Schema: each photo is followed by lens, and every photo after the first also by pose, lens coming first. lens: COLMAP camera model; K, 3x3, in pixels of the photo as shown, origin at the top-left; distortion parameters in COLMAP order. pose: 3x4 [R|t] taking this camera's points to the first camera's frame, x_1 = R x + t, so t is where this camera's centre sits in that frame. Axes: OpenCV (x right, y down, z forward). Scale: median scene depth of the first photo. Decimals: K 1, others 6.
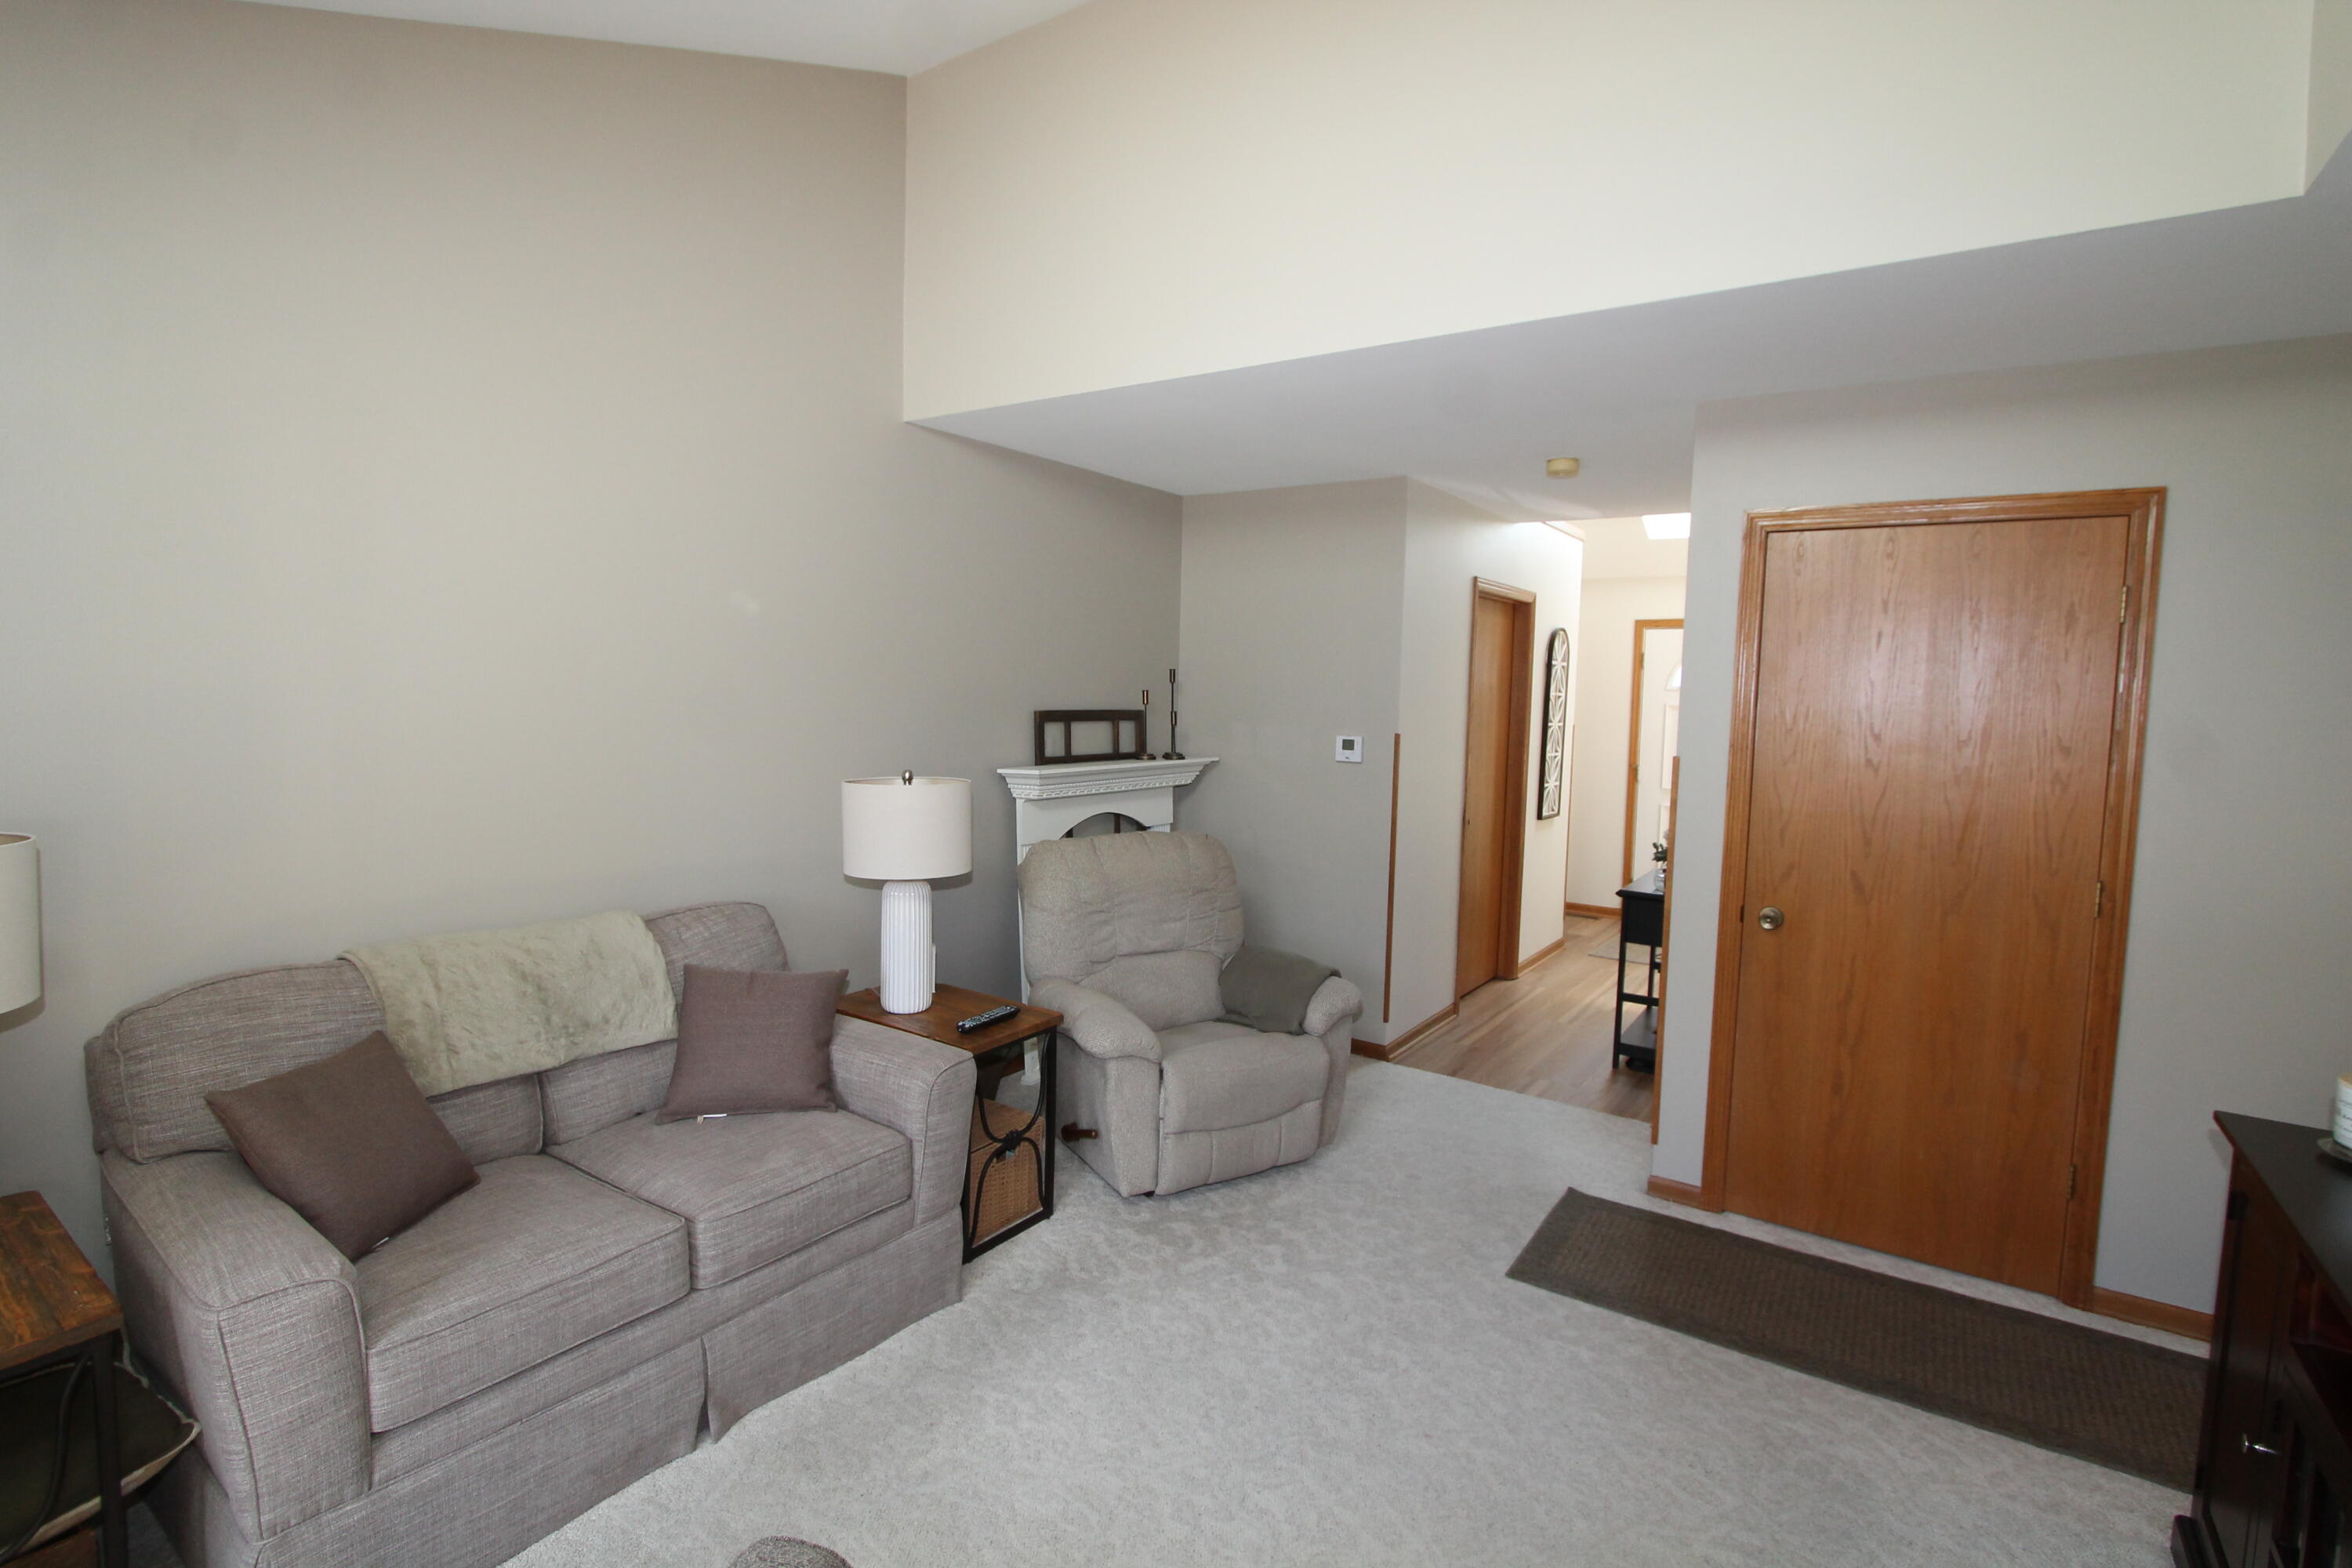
lens RADIAL K [[1101.0, 0, 1175.2], [0, 1101.0, 779.9], [0, 0, 1]] dist [-0.012590, 0.002158]
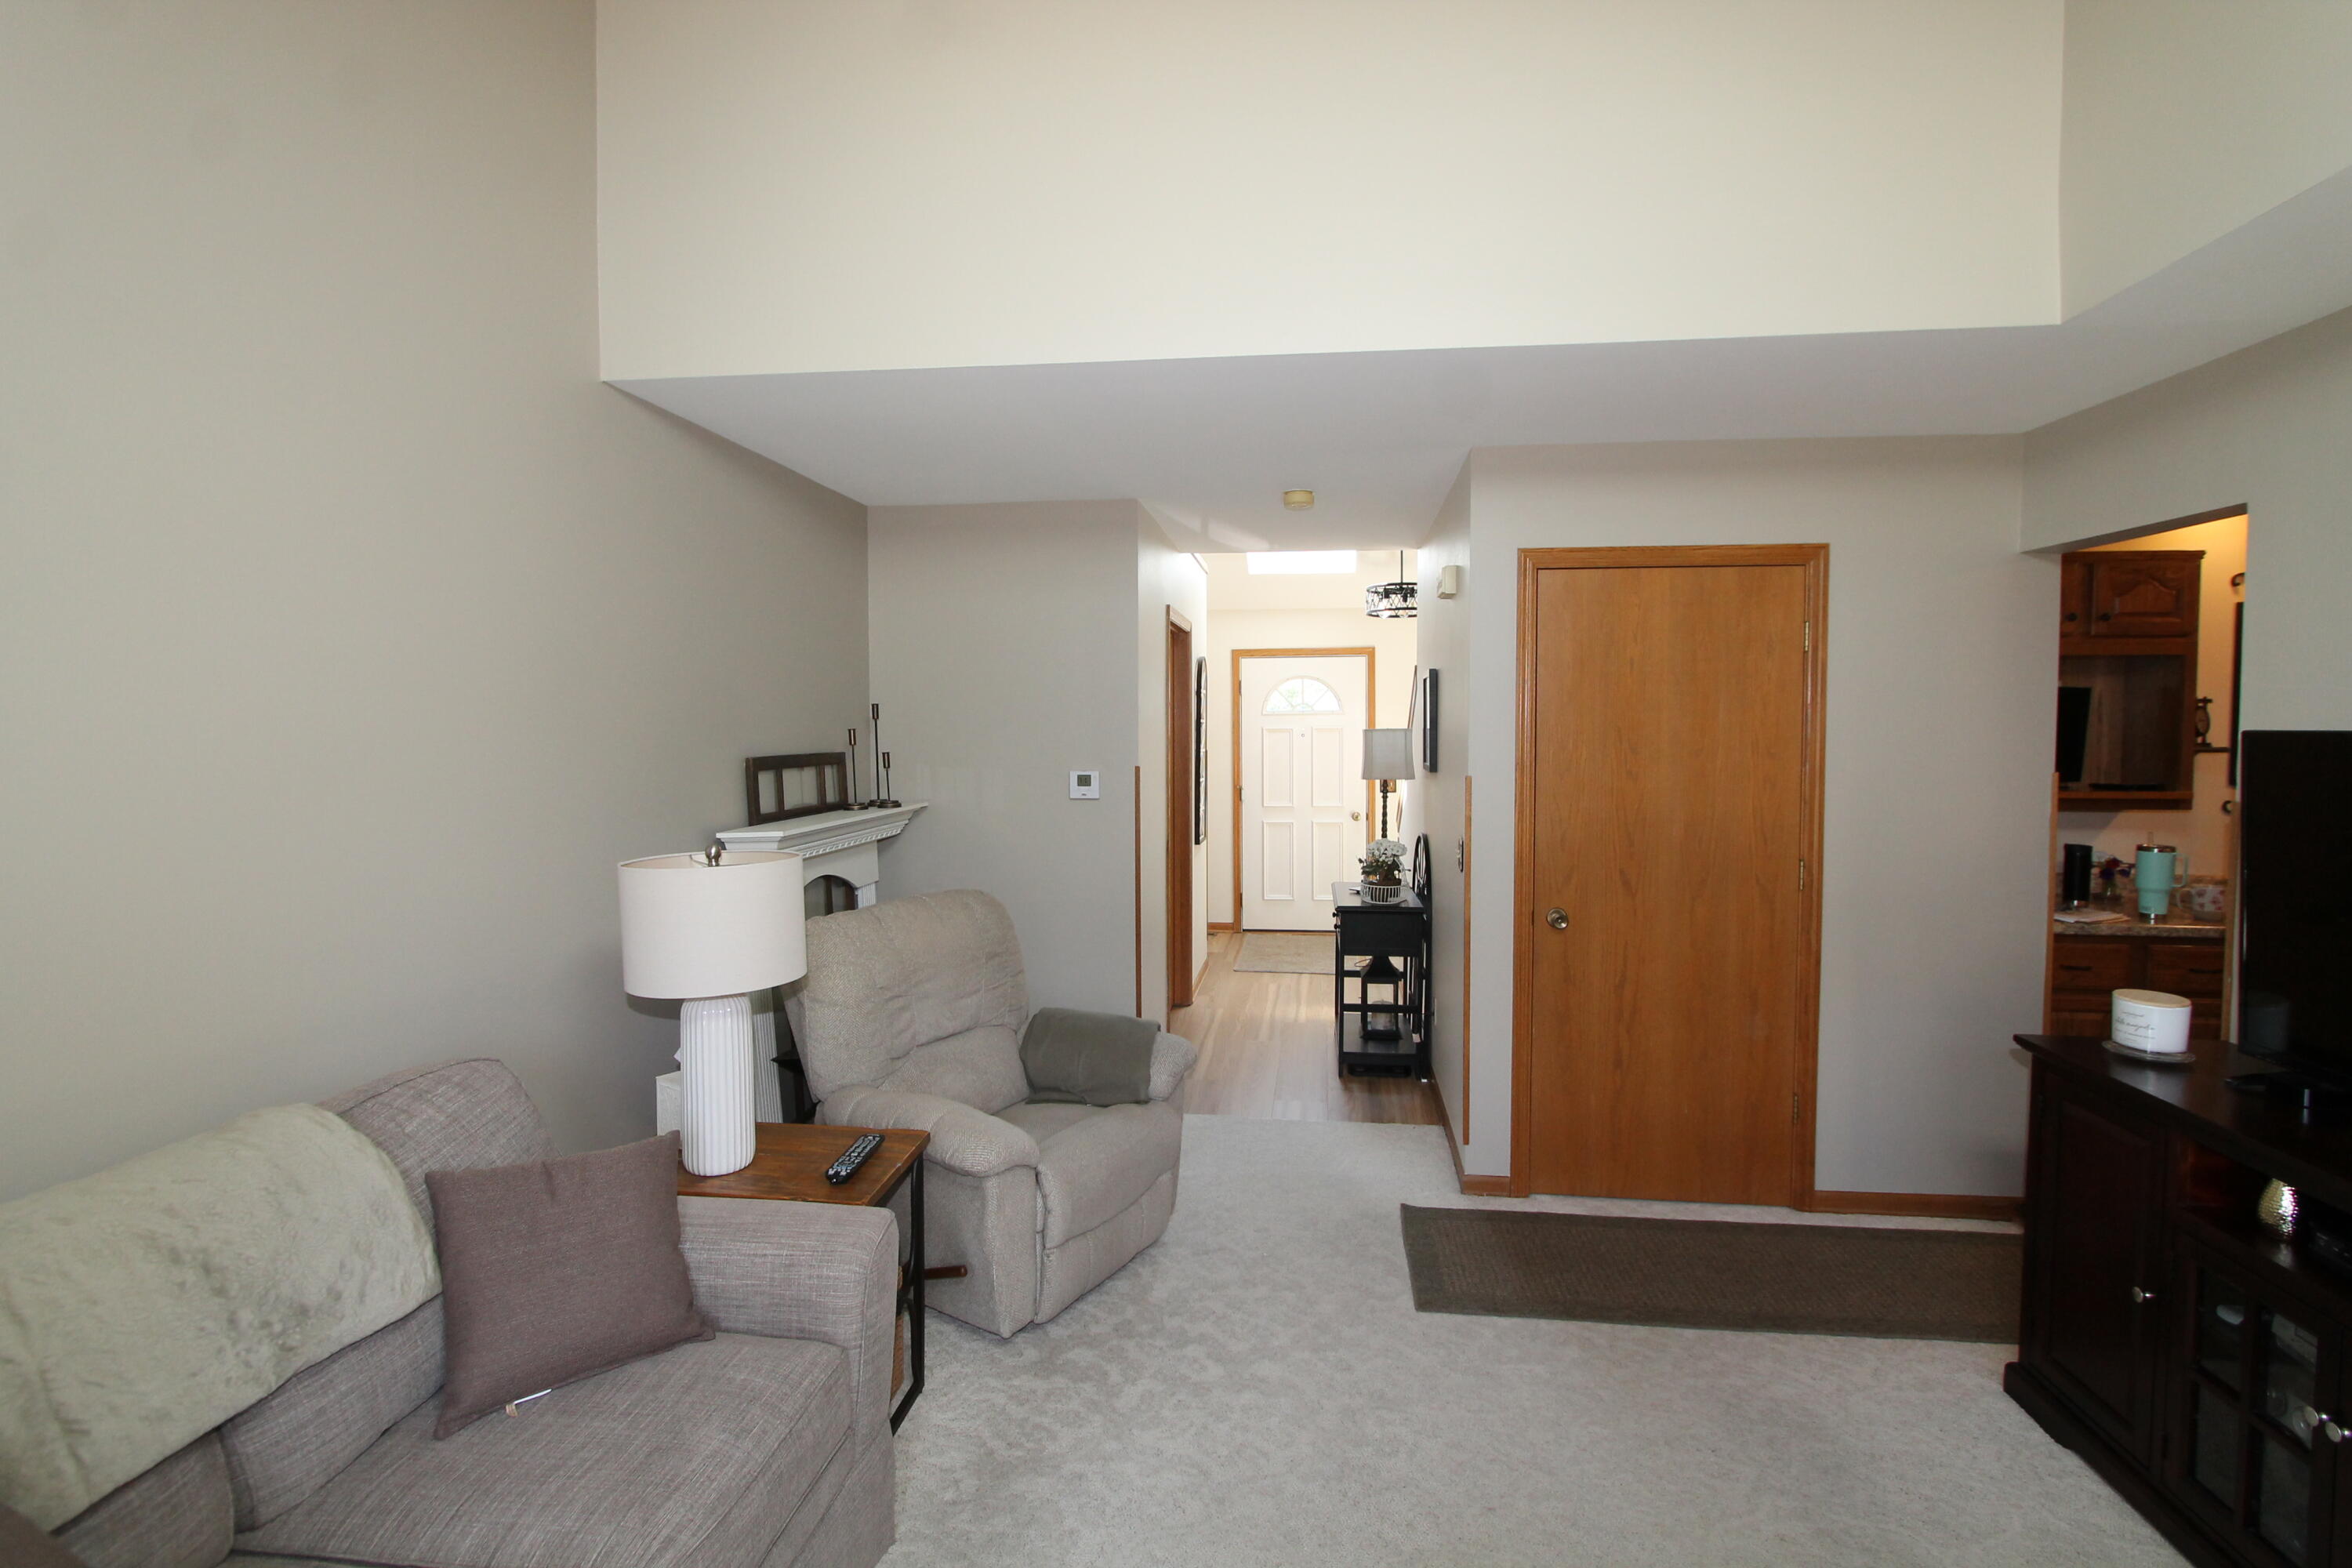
lens RADIAL K [[1101.0, 0, 1171.8], [0, 1101.0, 778.4], [0, 0, 1]] dist [-0.012590, 0.002158]
pose [[0.885892, -0.049234, 0.461272, -0.312602], [0.062861, 0.997921, -0.014214, -0.023258], [-0.459613, 0.041588, 0.887145, 0.201666]]
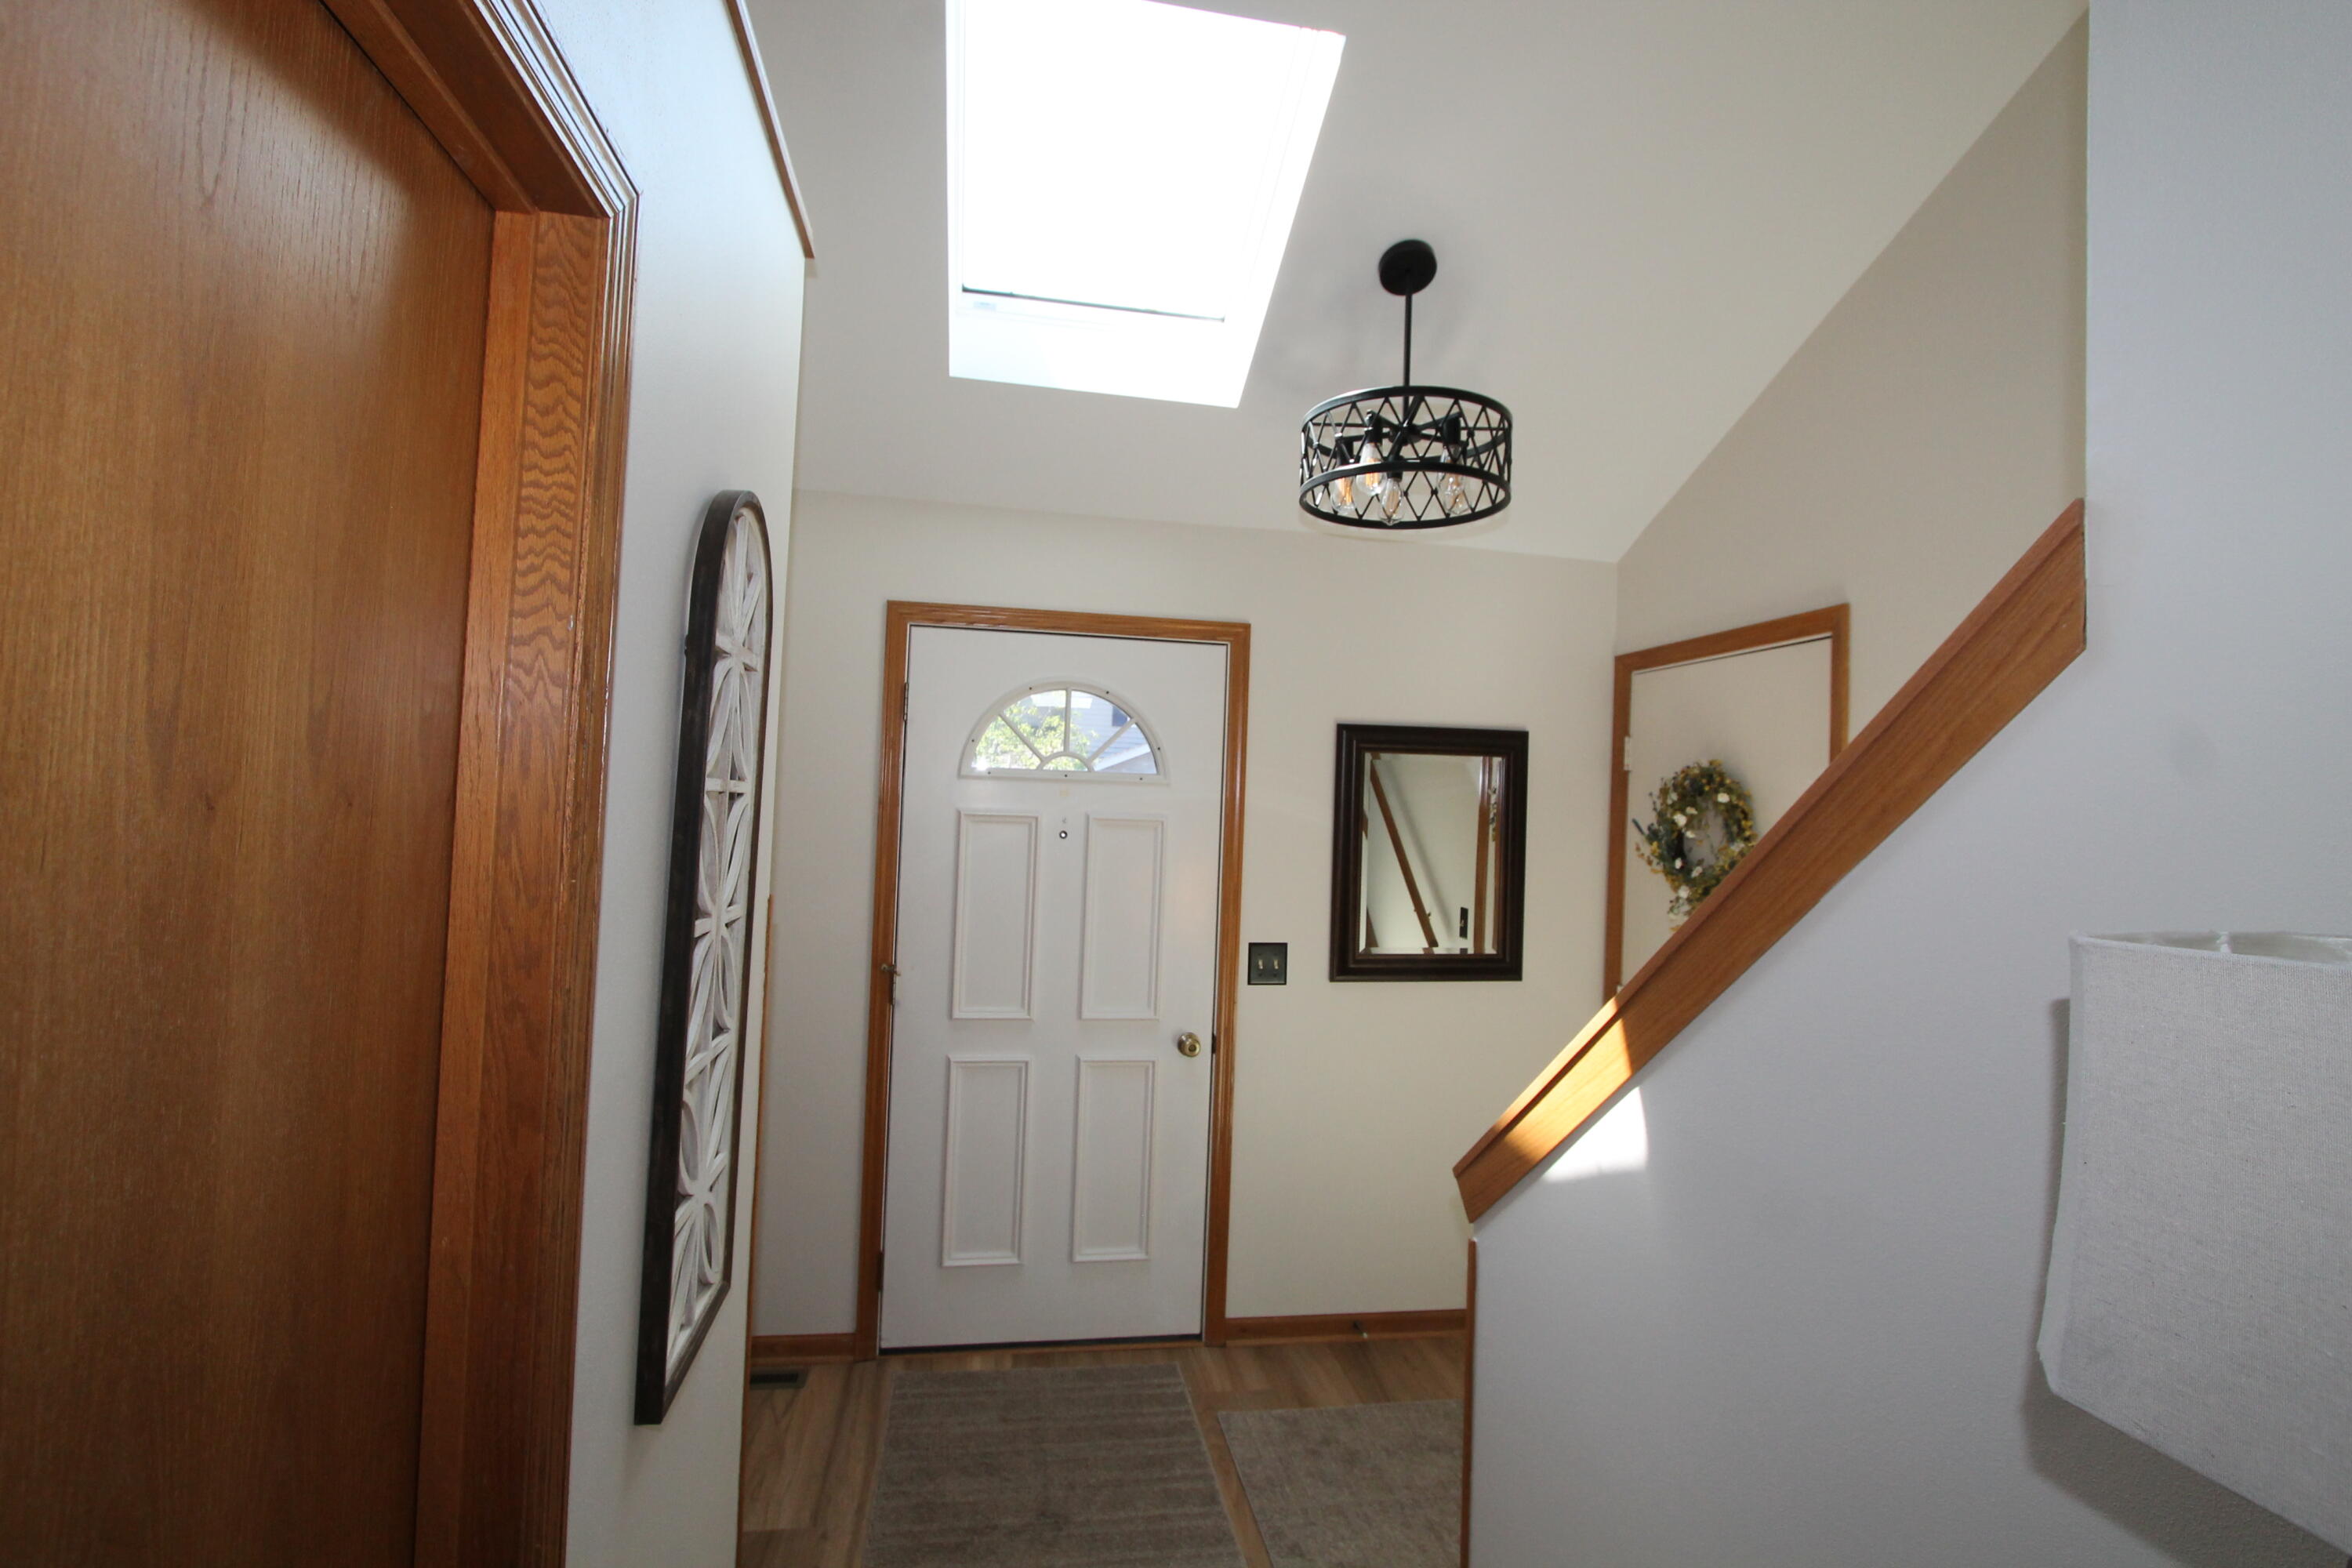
lens RADIAL K [[1101.0, 0, 1172.5], [0, 1101.0, 779.3], [0, 0, 1]] dist [-0.012590, 0.002158]
pose [[0.708938, 0.024804, 0.704835, 0.499250], [0.029881, 0.997428, -0.065156, -0.120748], [-0.704638, 0.067253, 0.706373, 1.534838]]
